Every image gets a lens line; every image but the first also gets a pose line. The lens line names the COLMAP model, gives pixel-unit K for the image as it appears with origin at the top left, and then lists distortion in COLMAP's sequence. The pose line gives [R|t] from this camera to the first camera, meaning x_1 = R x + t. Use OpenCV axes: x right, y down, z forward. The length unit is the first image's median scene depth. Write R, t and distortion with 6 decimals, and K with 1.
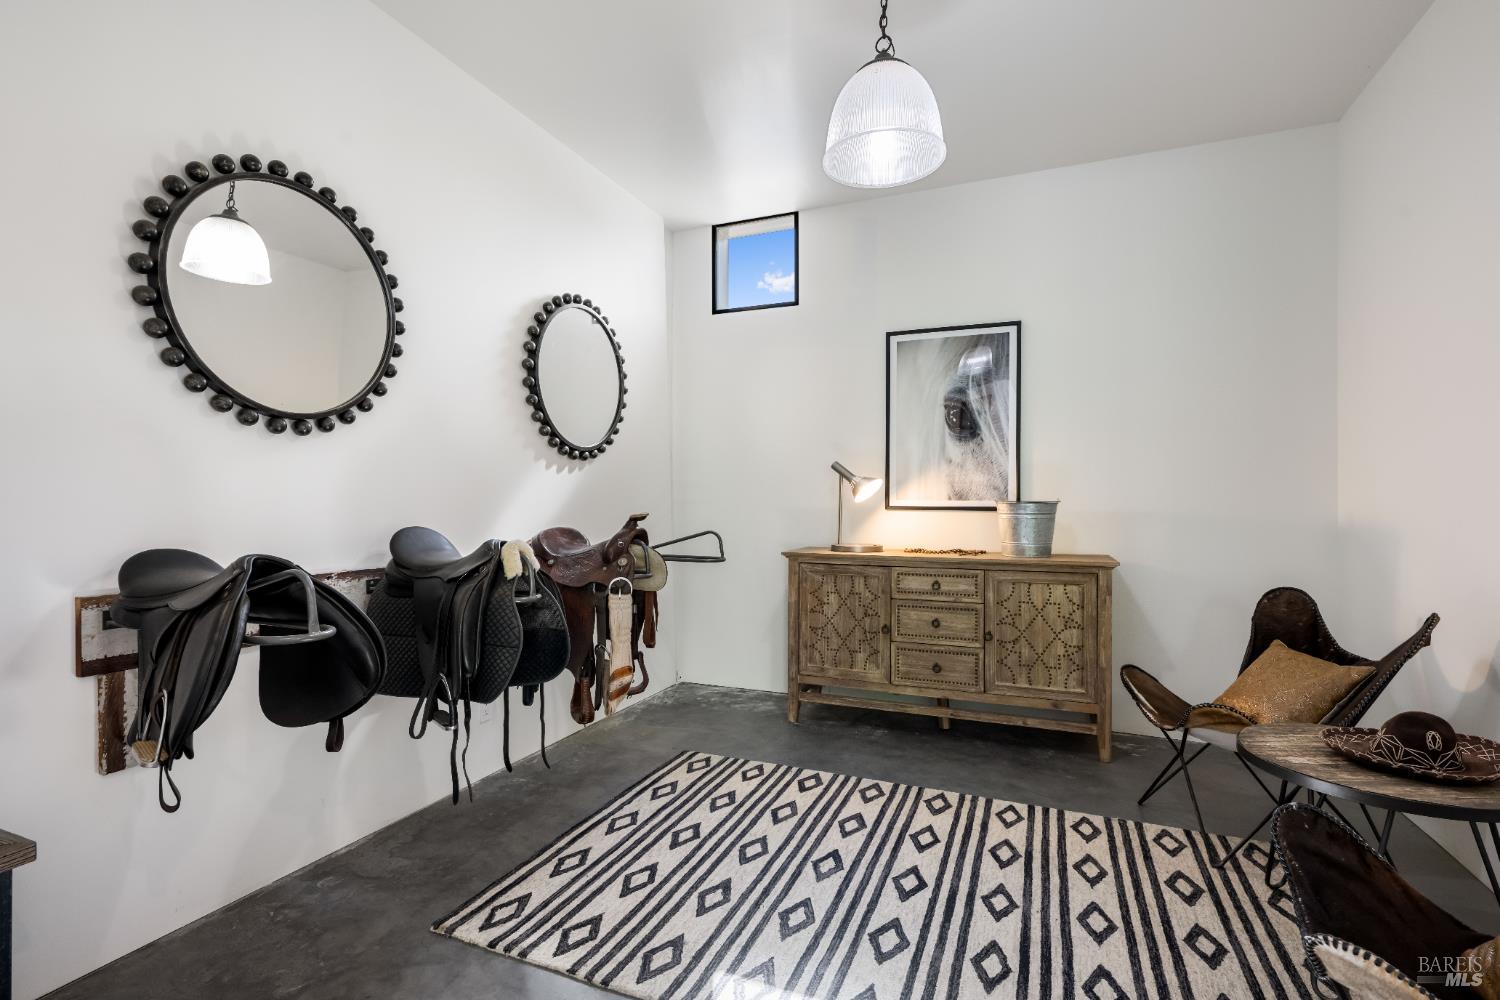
lens RADIAL K [[721.5, 0, 748.5], [0, 721.5, 499.9], [0, 0, 1]] dist [0.000562, 0.000029]
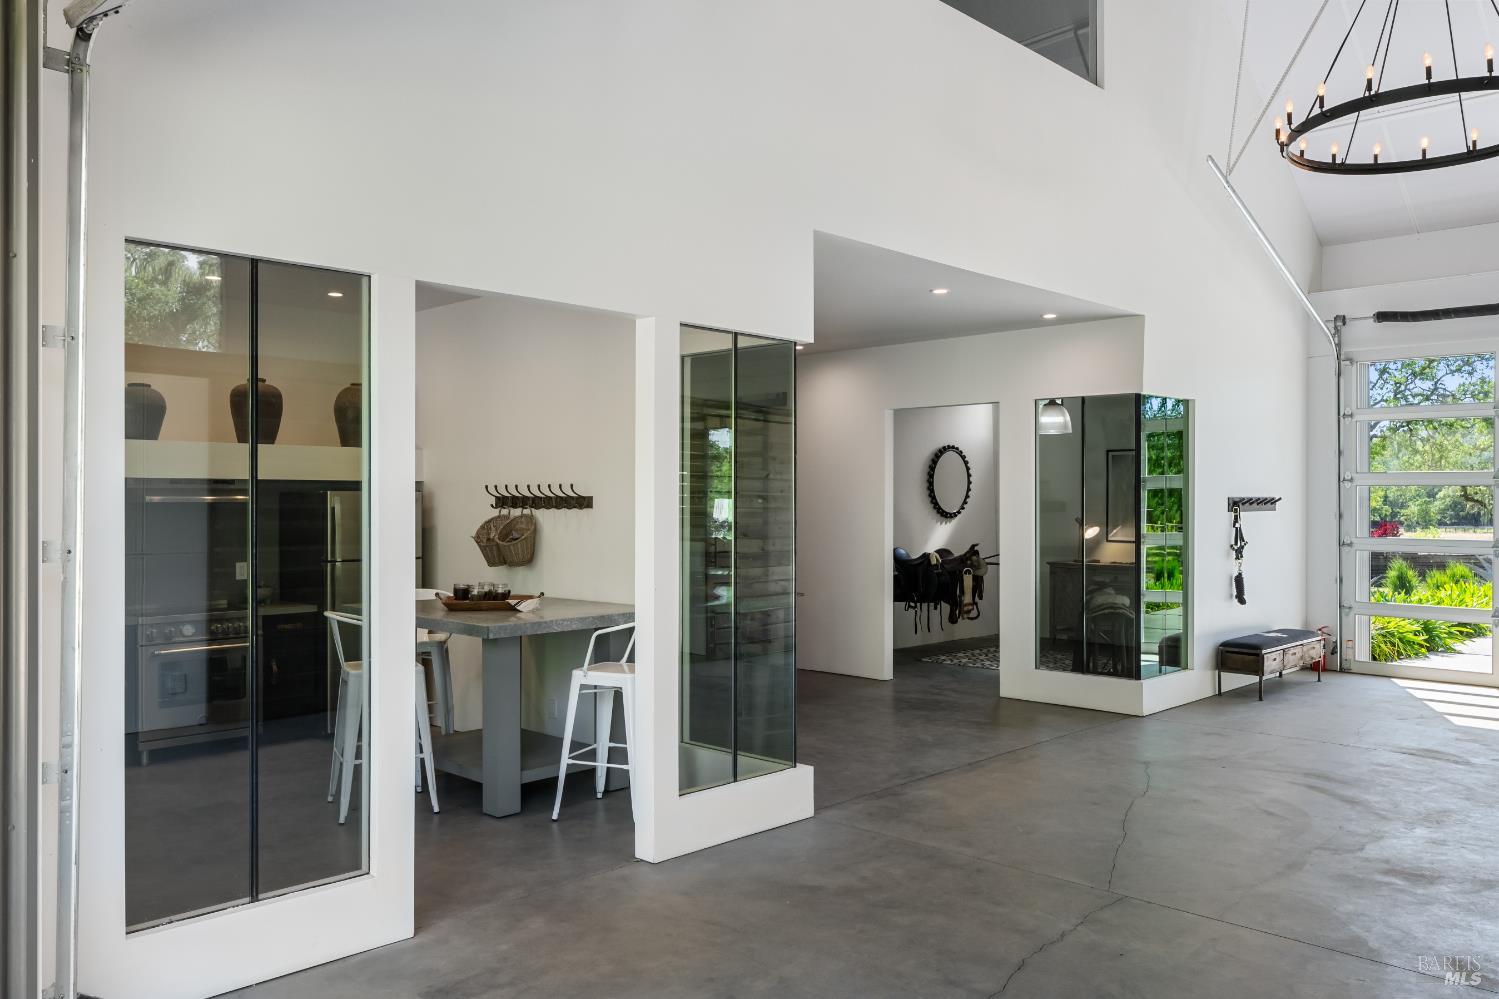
lens RADIAL K [[1131.8, 0, 747.6], [0, 1131.8, 501.3], [0, 0, 1]] dist [0.003962, 0.000173]
pose [[0.931954, -0.000947, -0.362574, 0.504761], [-0.001049, 0.999985, -0.005310, -0.100571], [0.362574, 0.005329, 0.931940, -2.776778]]
